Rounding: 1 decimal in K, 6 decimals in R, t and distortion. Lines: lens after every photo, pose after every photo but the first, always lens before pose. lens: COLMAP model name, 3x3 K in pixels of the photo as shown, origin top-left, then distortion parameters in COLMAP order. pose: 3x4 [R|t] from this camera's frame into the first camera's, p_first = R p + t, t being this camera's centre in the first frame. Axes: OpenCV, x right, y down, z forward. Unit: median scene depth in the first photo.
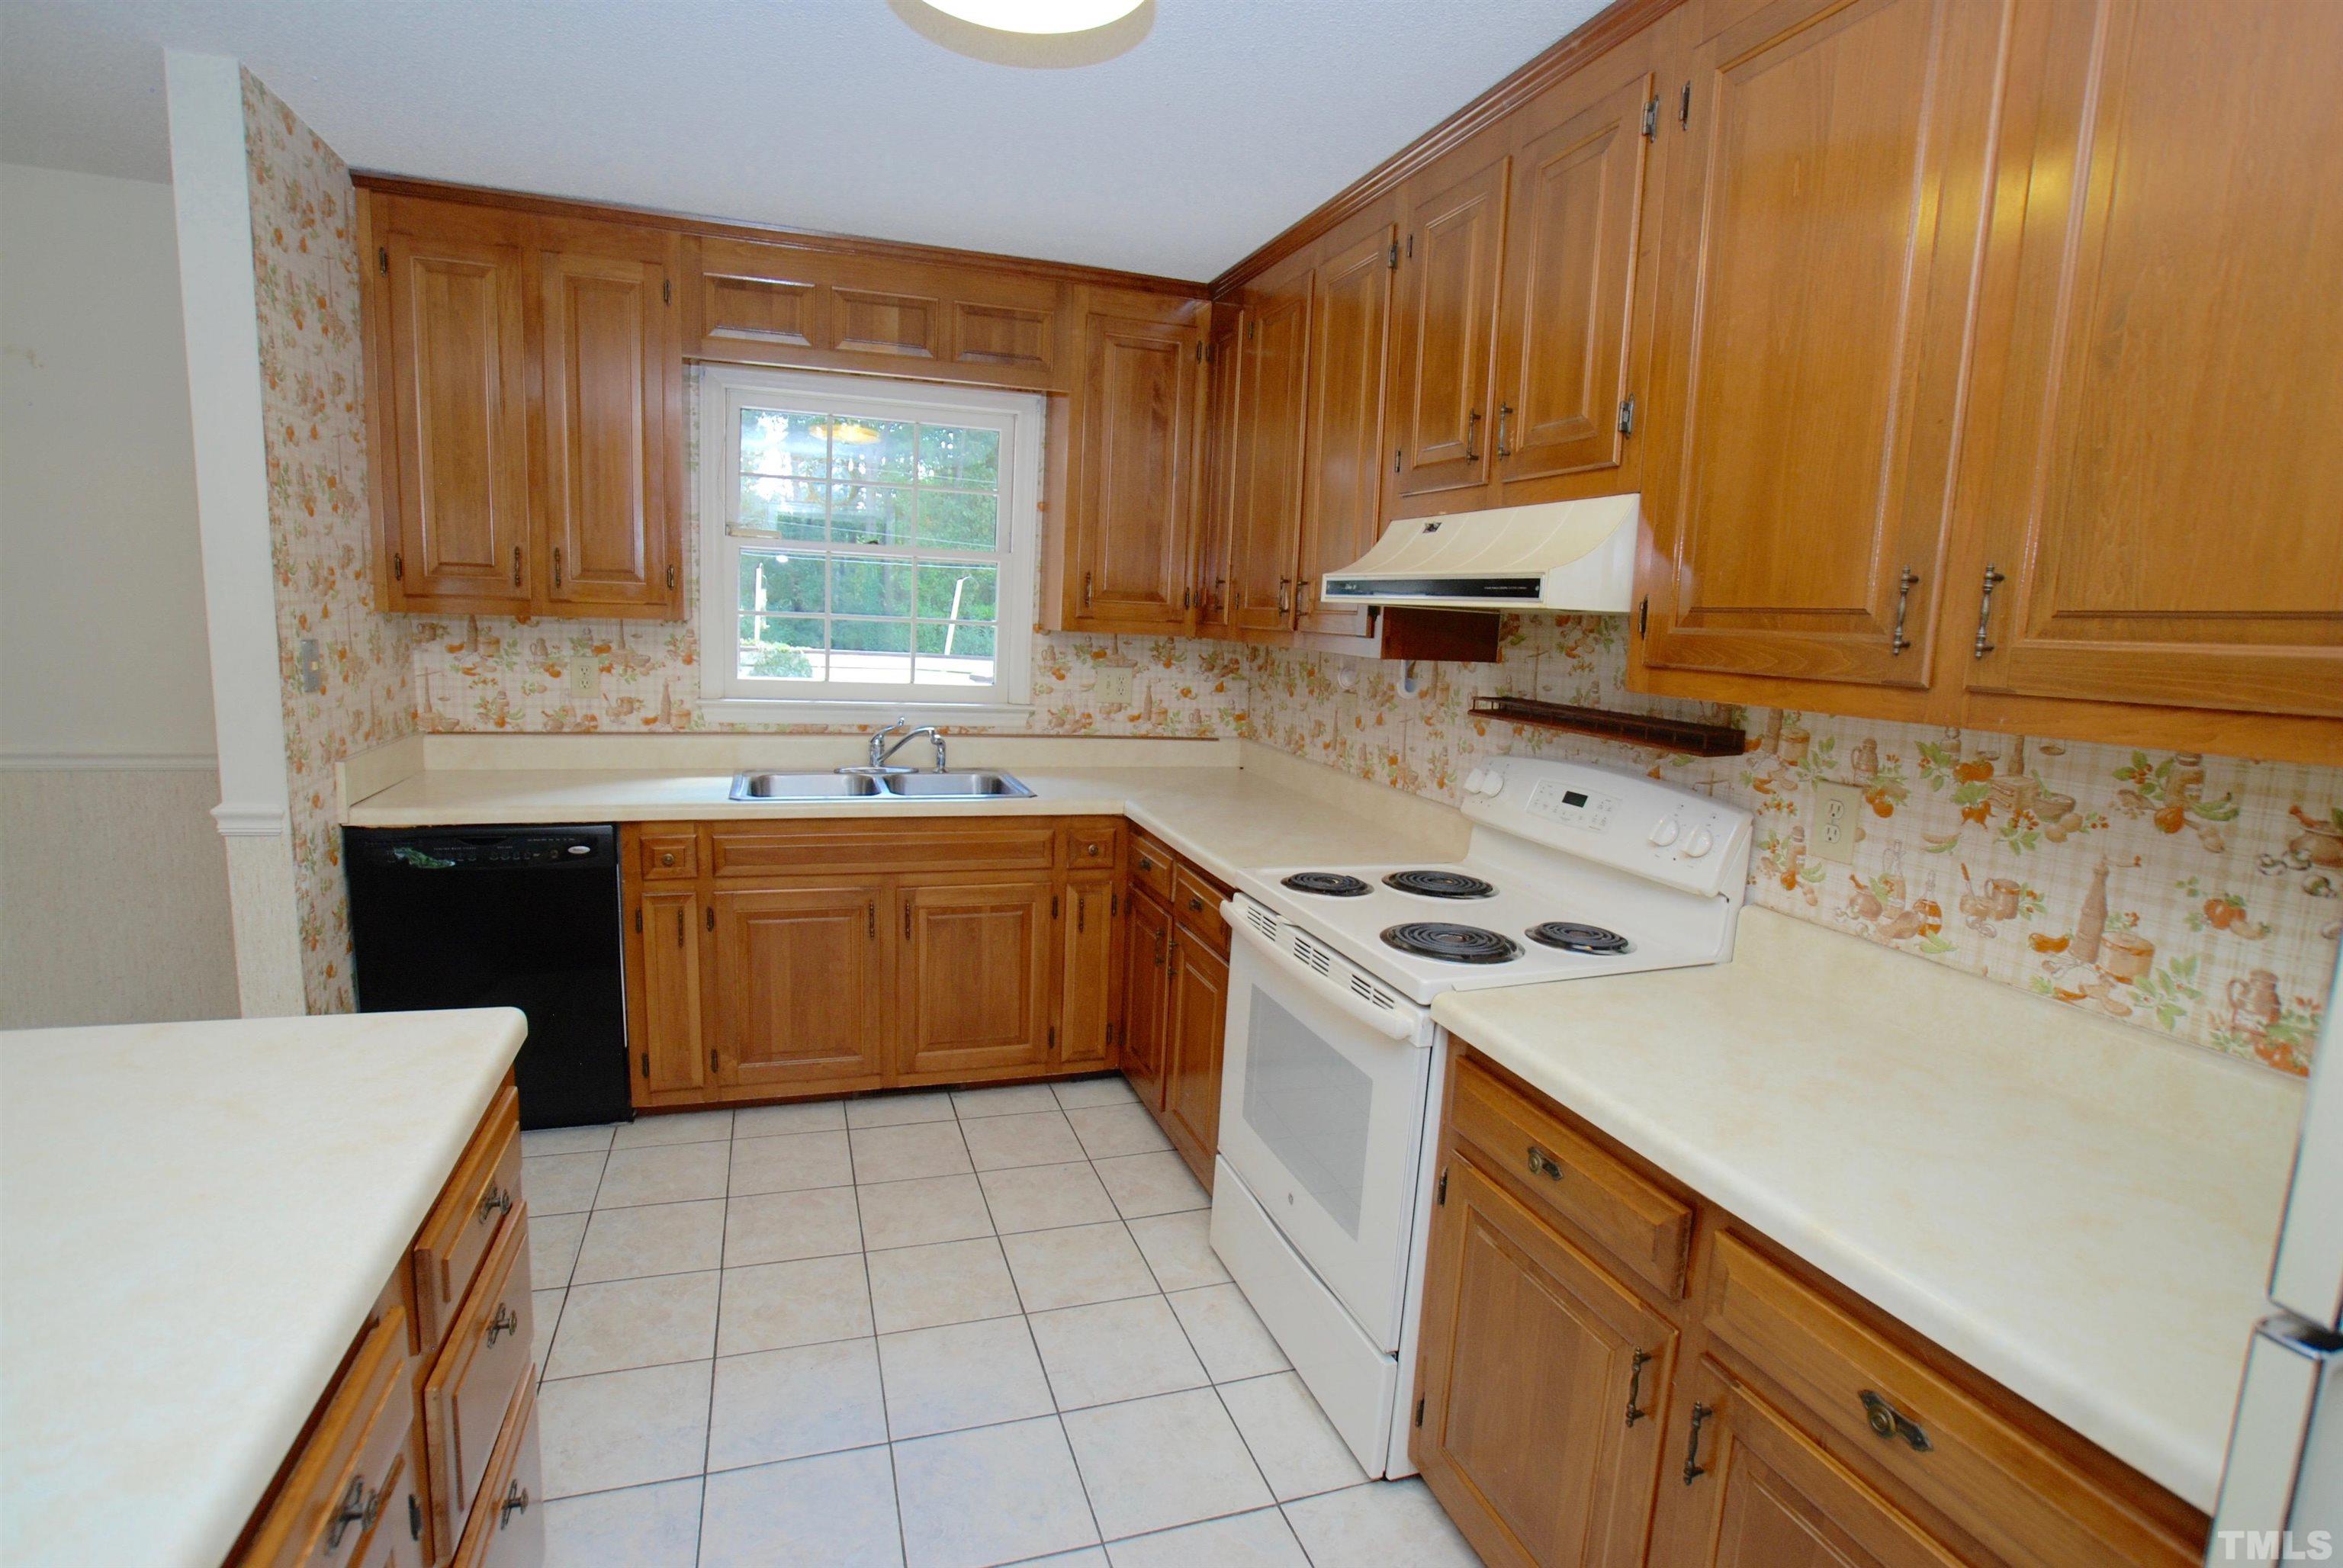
lens RADIAL K [[1129.6, 0, 1150.9], [0, 1129.6, 785.7], [0, 0, 1]] dist [-0.074013, 0.037830]
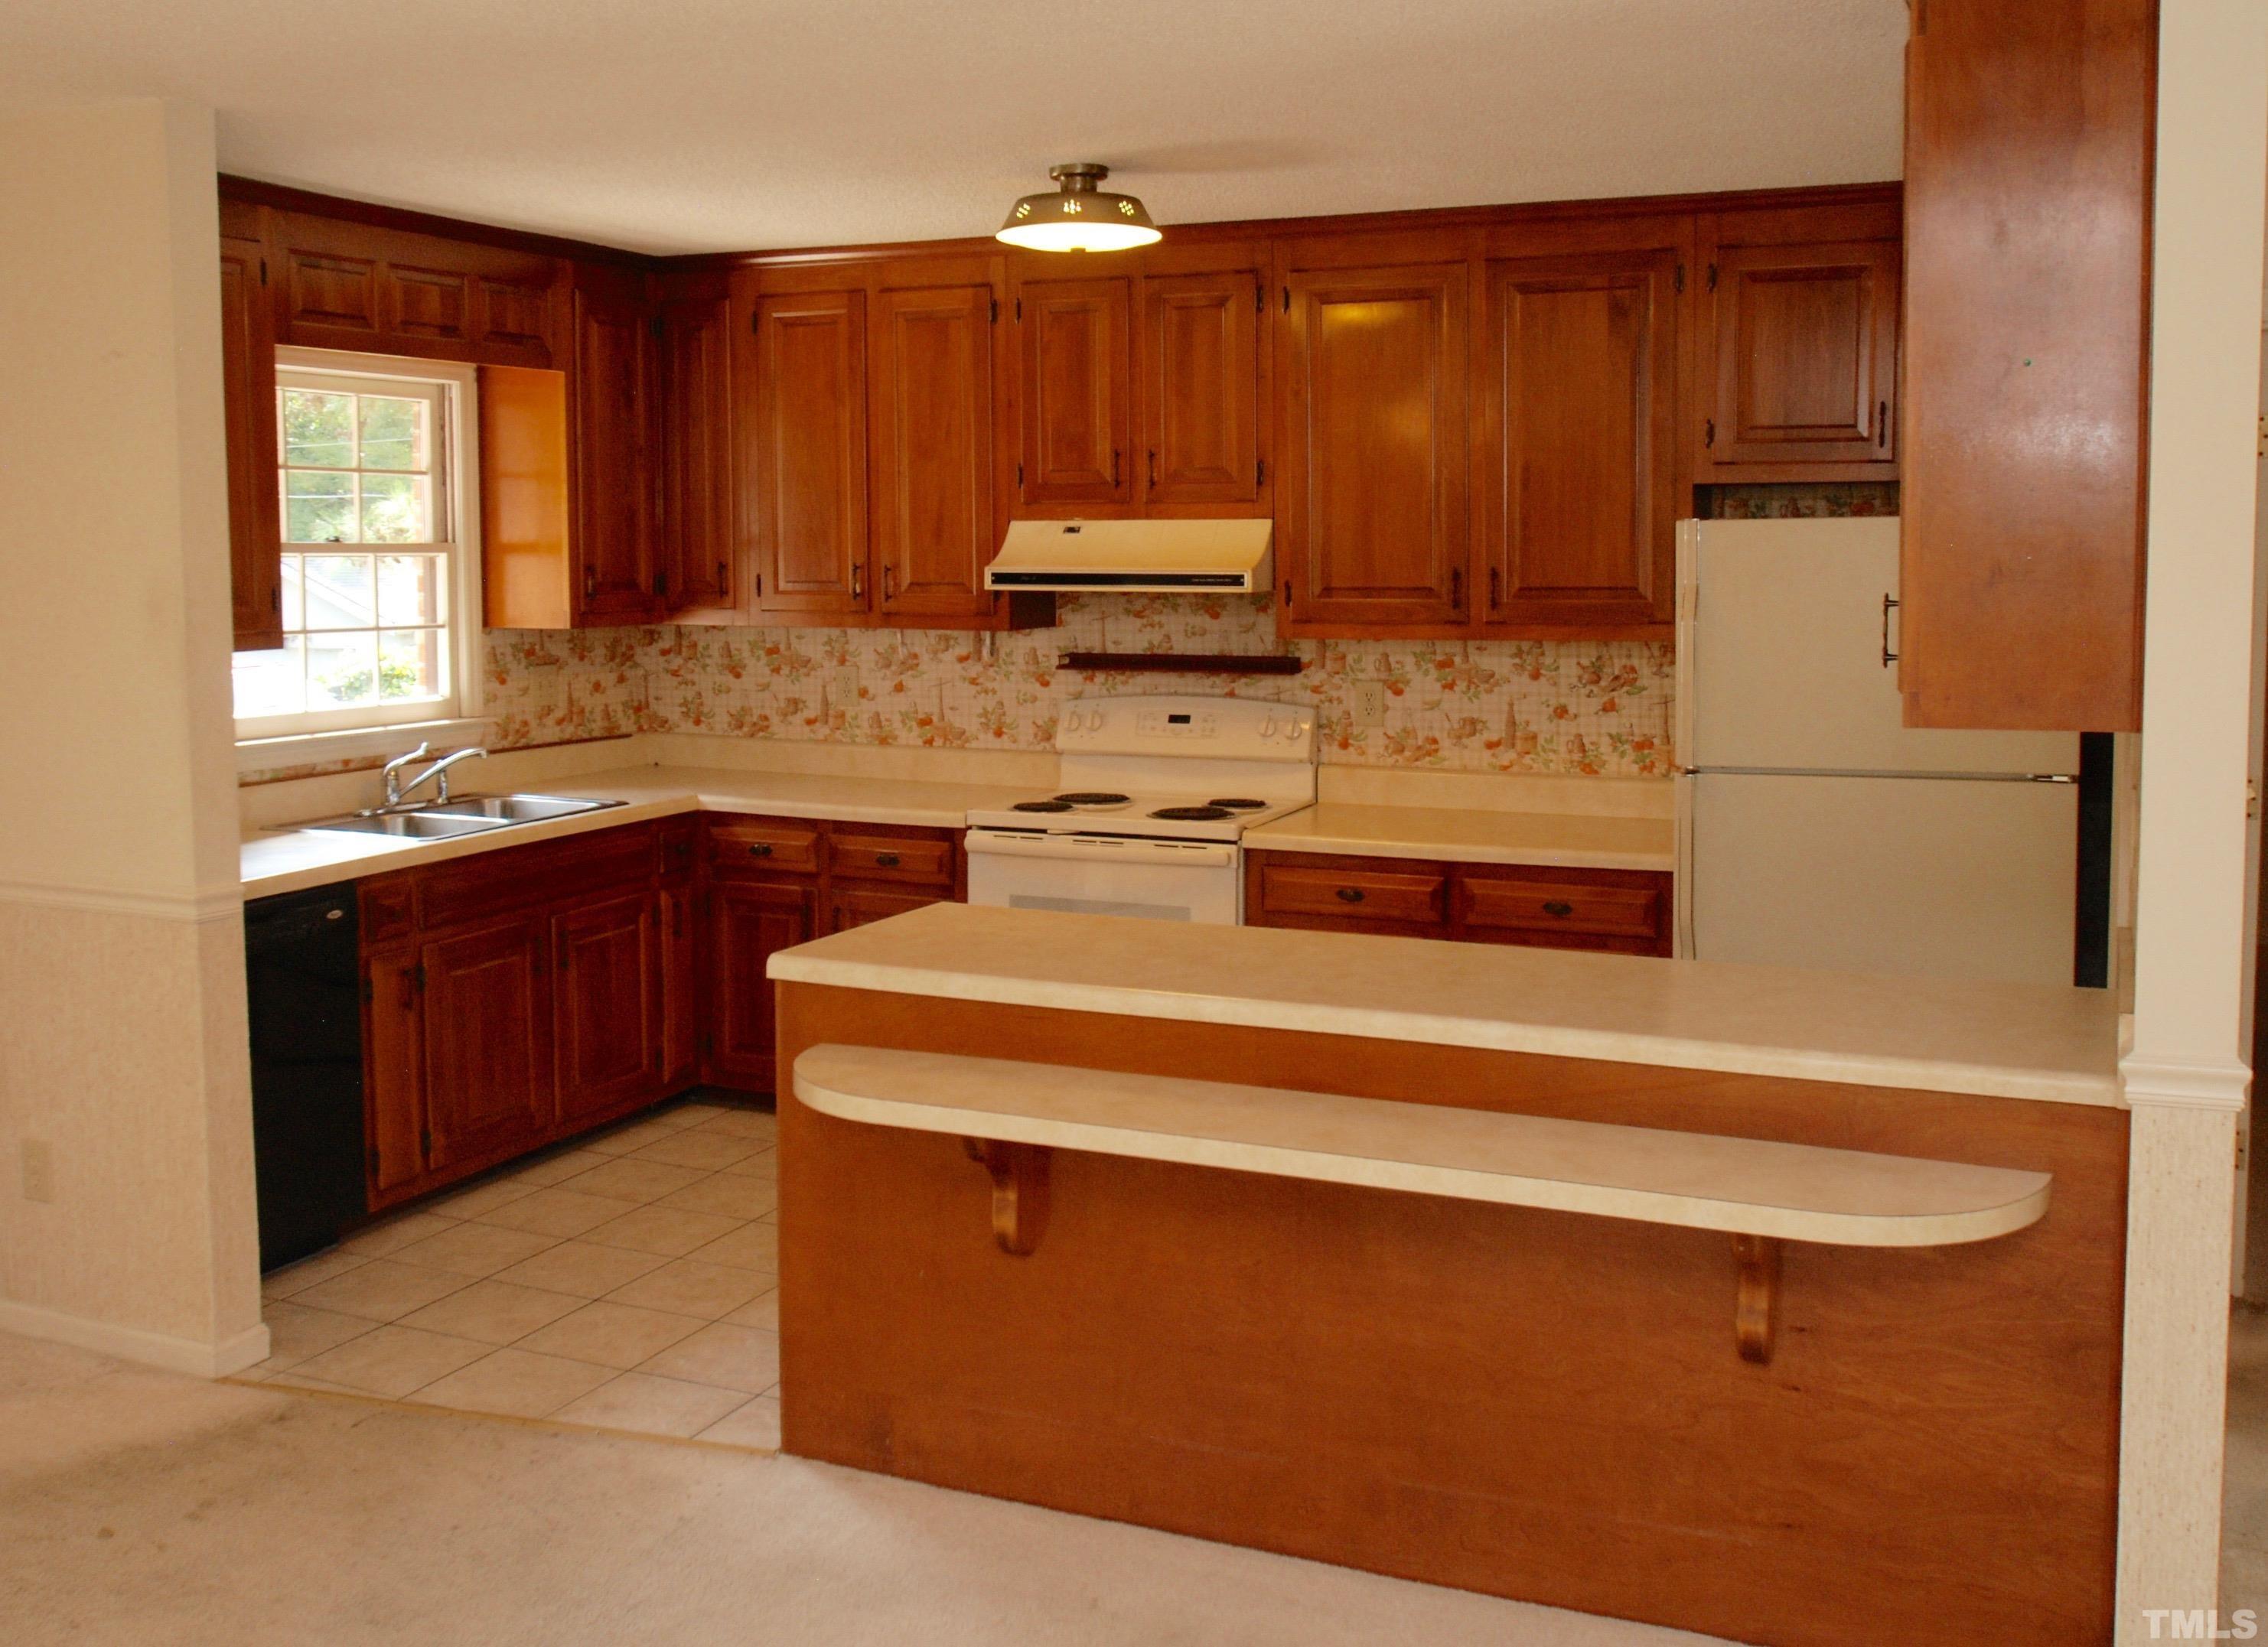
lens RADIAL K [[2212.1, 0, 1096.4], [0, 2212.1, 731.0], [0, 0, 1]] dist [0.001466, -0.240747]
pose [[0.676277, -0.111291, 0.728192, -1.470364], [0.146291, 0.989123, 0.015308, -0.026666], [-0.721975, 0.096176, 0.685202, -0.703631]]
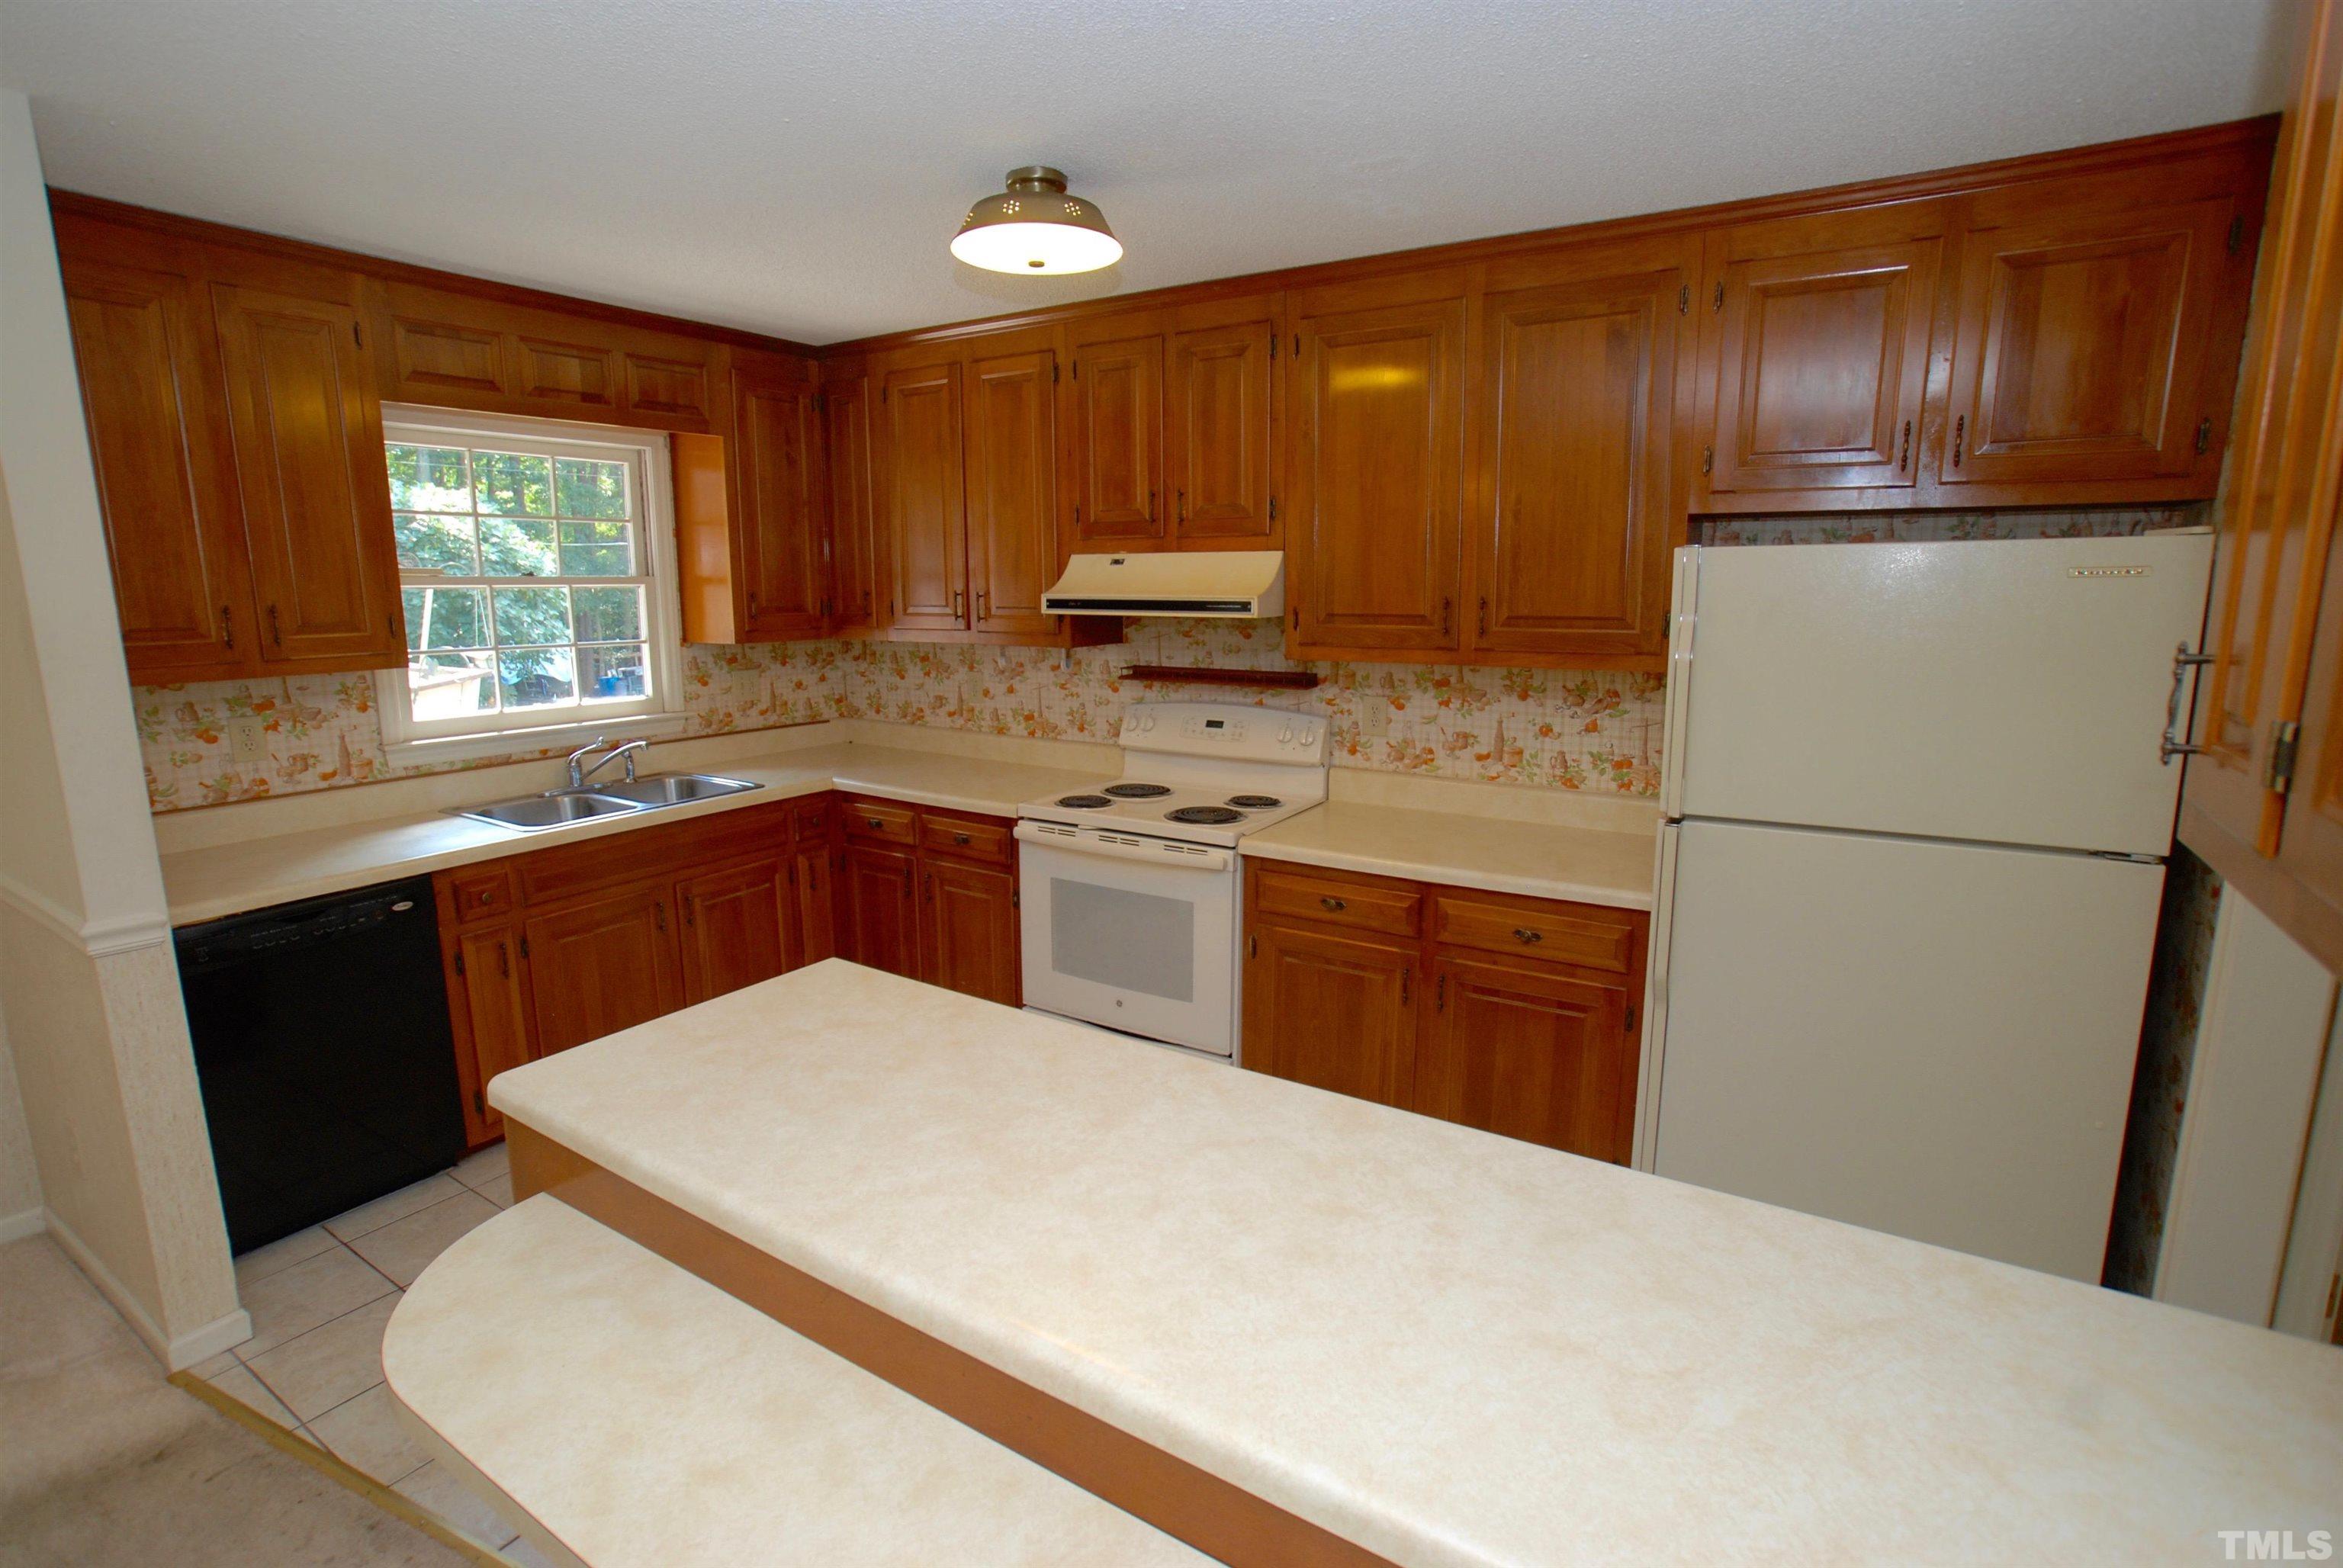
lens RADIAL K [[1129.6, 0, 1150.9], [0, 1129.6, 785.7], [0, 0, 1]] dist [-0.074013, 0.037830]
pose [[0.779758, -0.160241, 0.605228, -0.617320], [0.133886, 0.987008, 0.088826, -0.051079], [-0.611599, 0.011768, 0.791081, -0.221176]]
